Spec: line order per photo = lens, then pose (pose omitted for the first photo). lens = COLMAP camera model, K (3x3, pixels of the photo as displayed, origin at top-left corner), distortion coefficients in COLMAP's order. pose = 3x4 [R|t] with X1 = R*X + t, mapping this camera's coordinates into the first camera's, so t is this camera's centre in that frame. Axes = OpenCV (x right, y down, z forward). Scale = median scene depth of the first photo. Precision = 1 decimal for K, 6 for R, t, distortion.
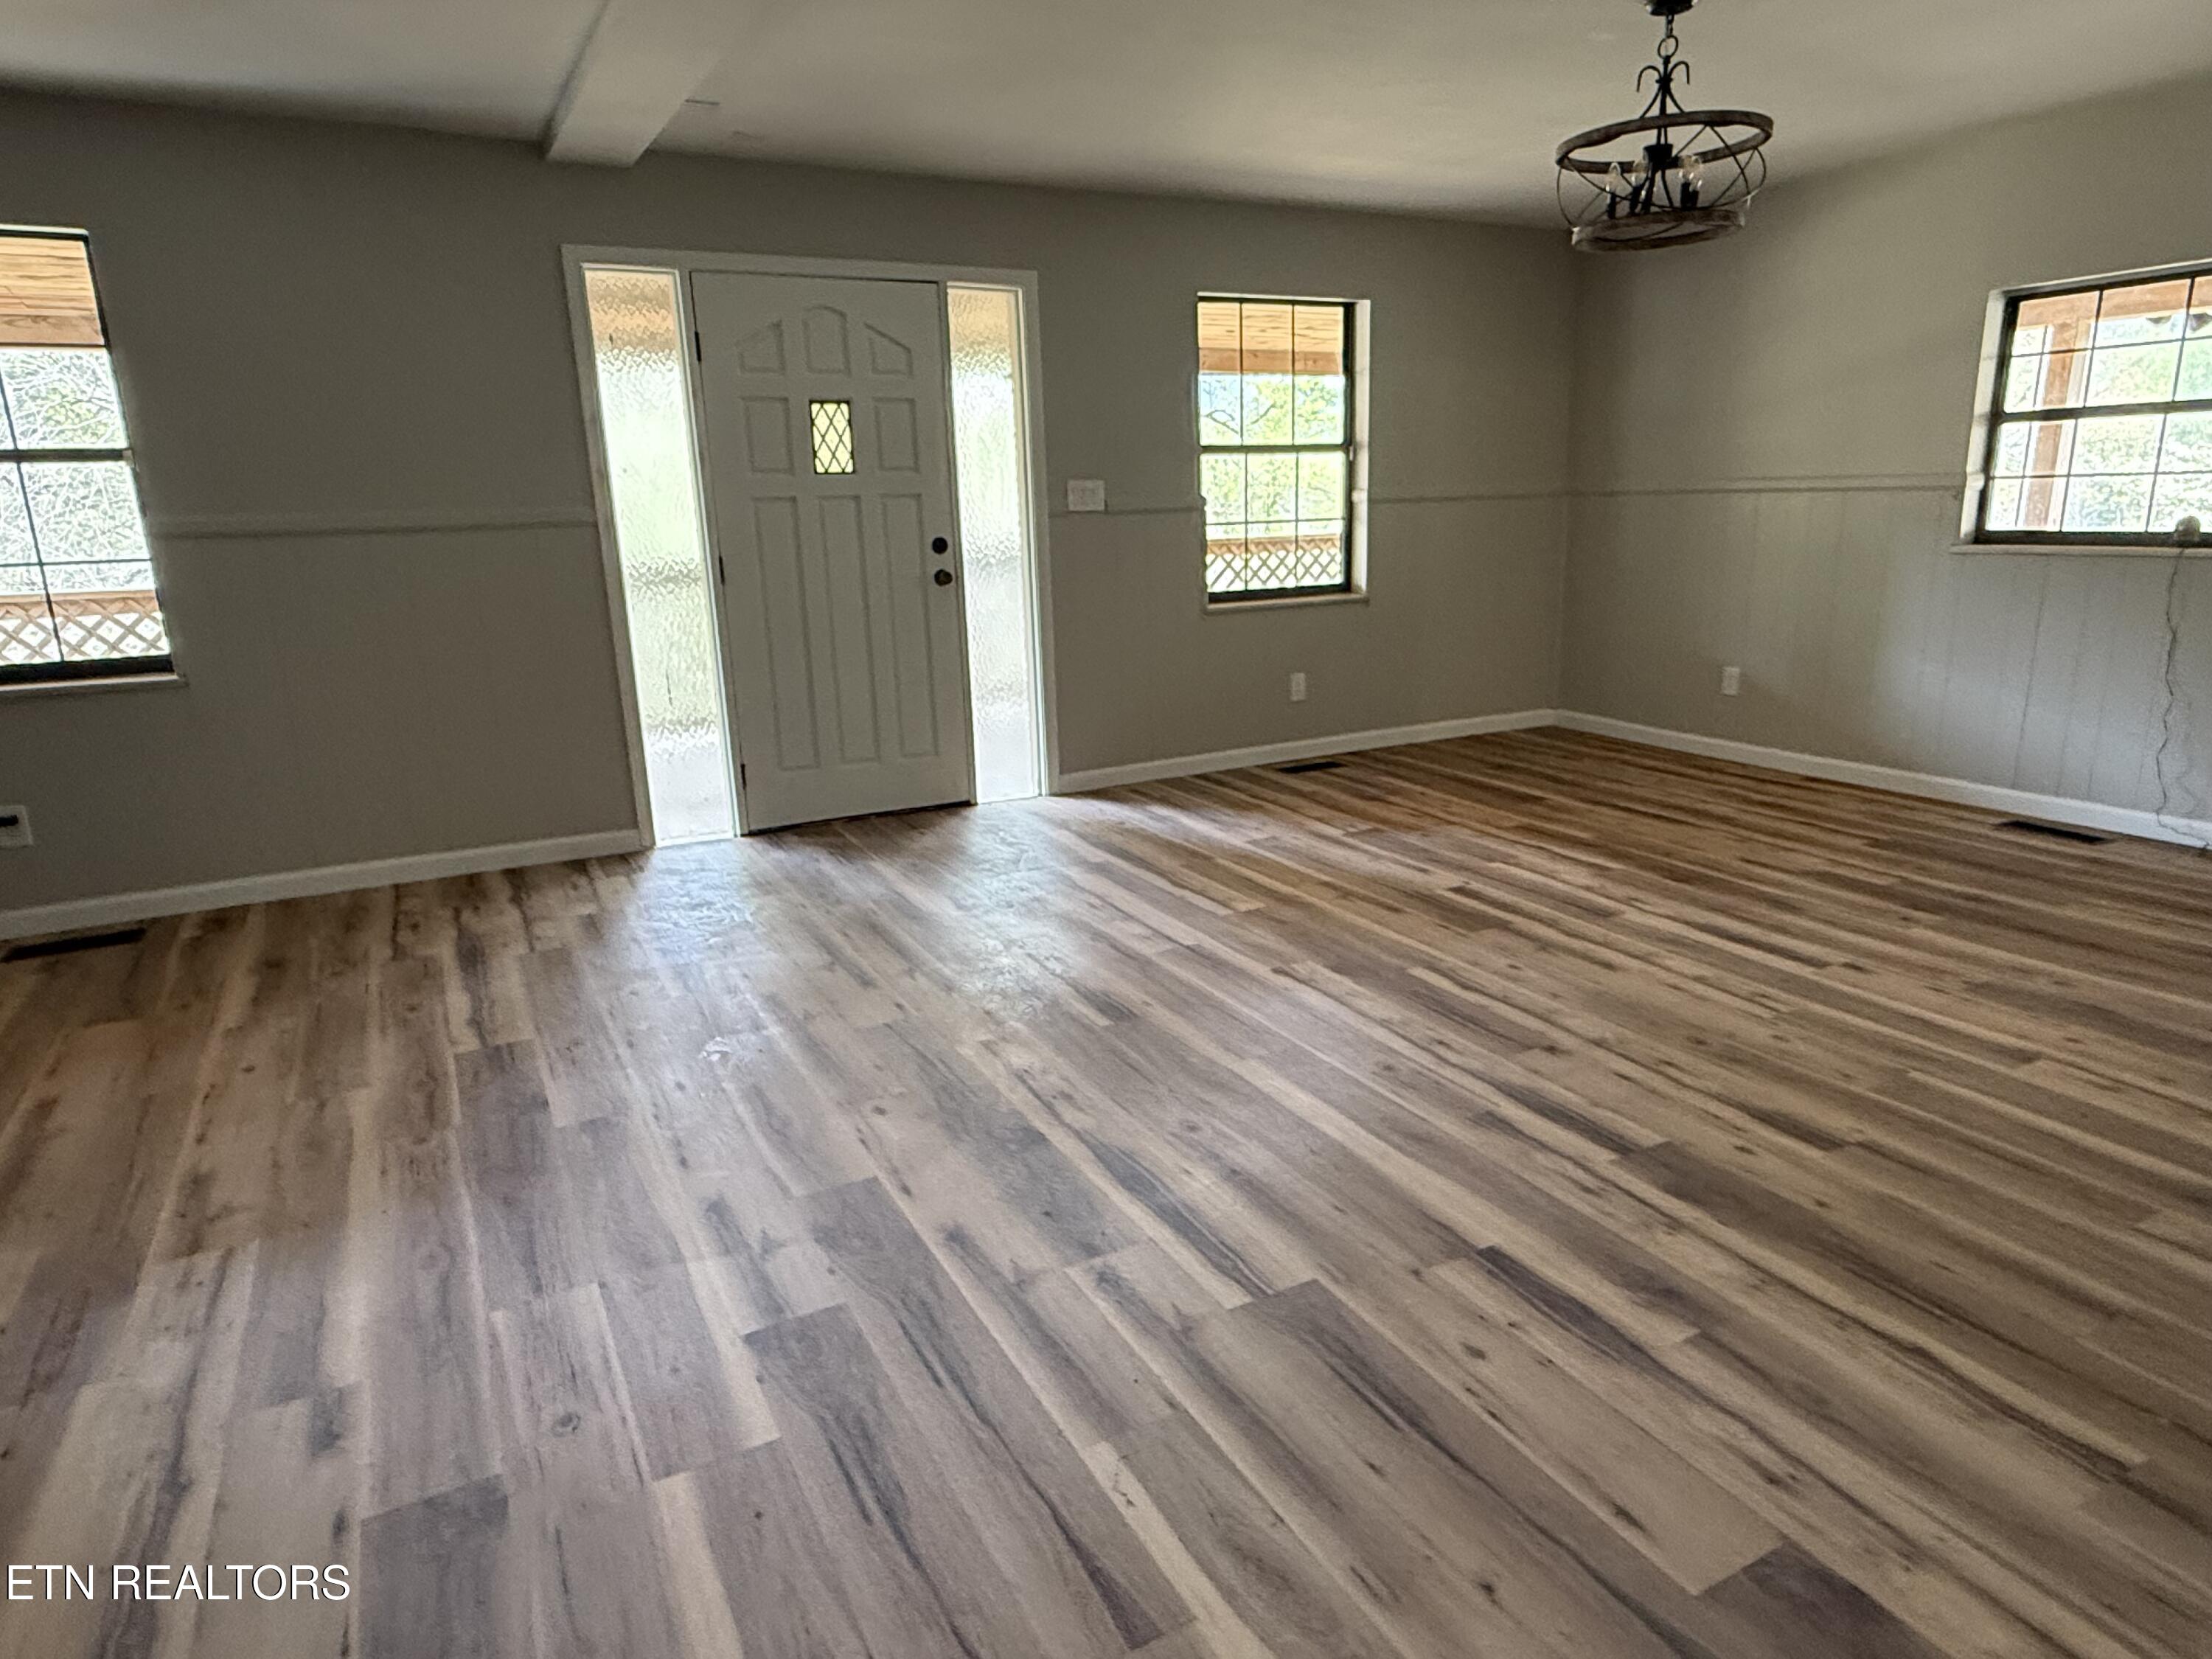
lens RADIAL K [[1342.4, 0, 1103.8], [0, 1342.4, 827.4], [0, 0, 1]] dist [-0.005427, -0.000603]
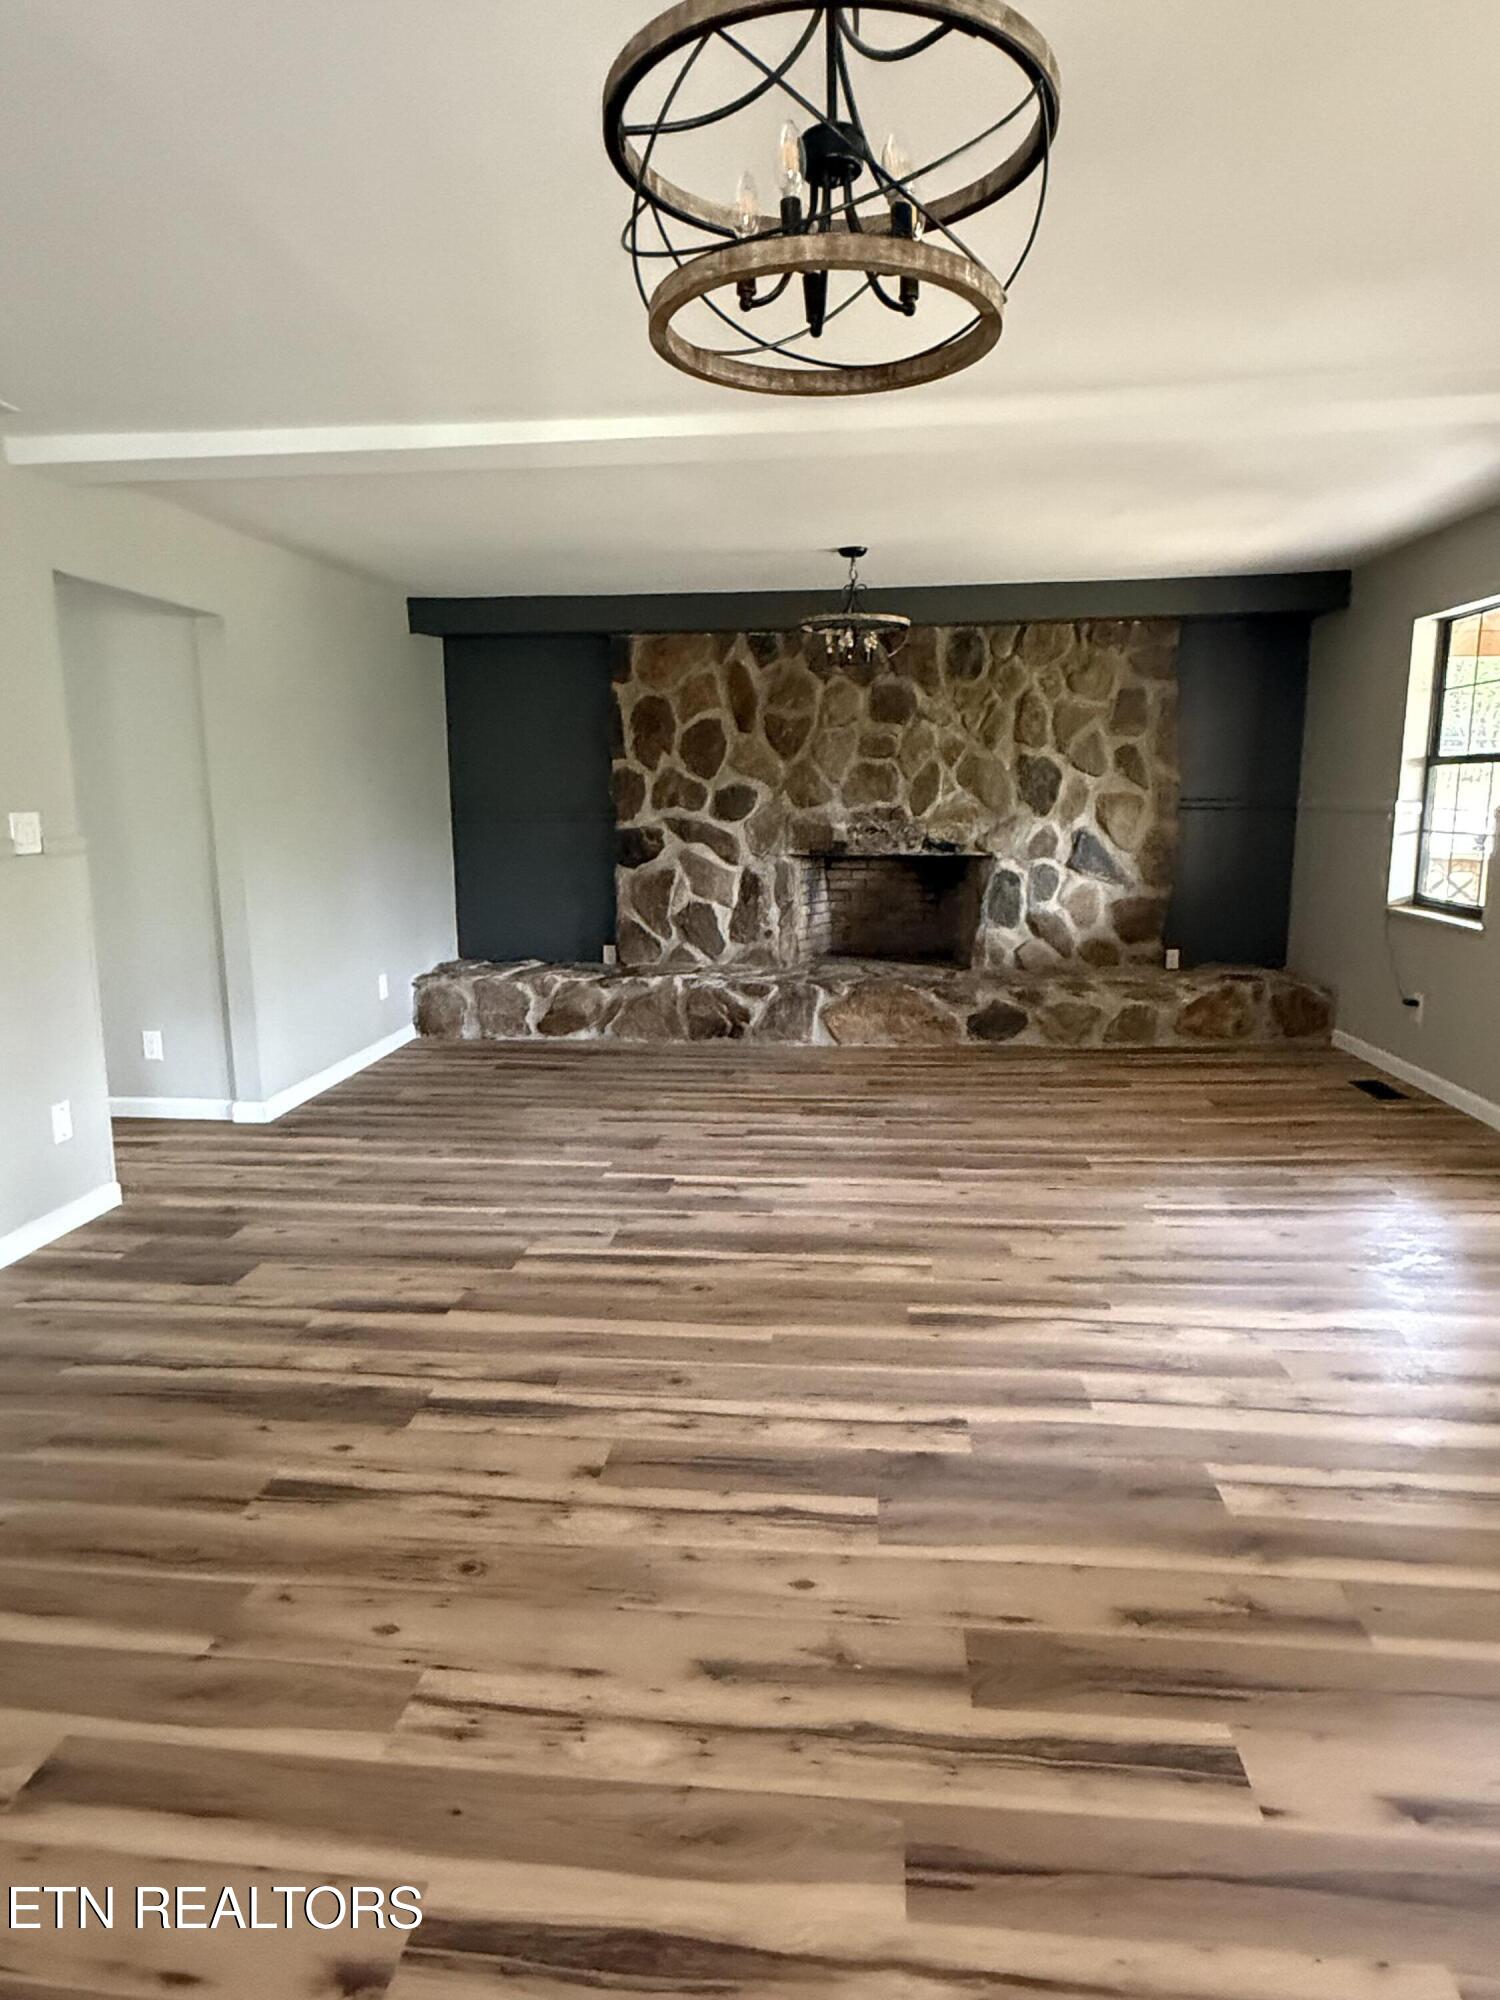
lens RADIAL K [[1213.8, 0, 747.6], [0, 1213.8, 1003.6], [0, 0, 1]] dist [-0.005427, -0.000603]
pose [[-0.554070, 0.172518, -0.814398, 0.844702], [-0.182741, 0.929224, 0.321169, -0.377647], [0.812165, 0.326774, -0.483328, 1.330015]]
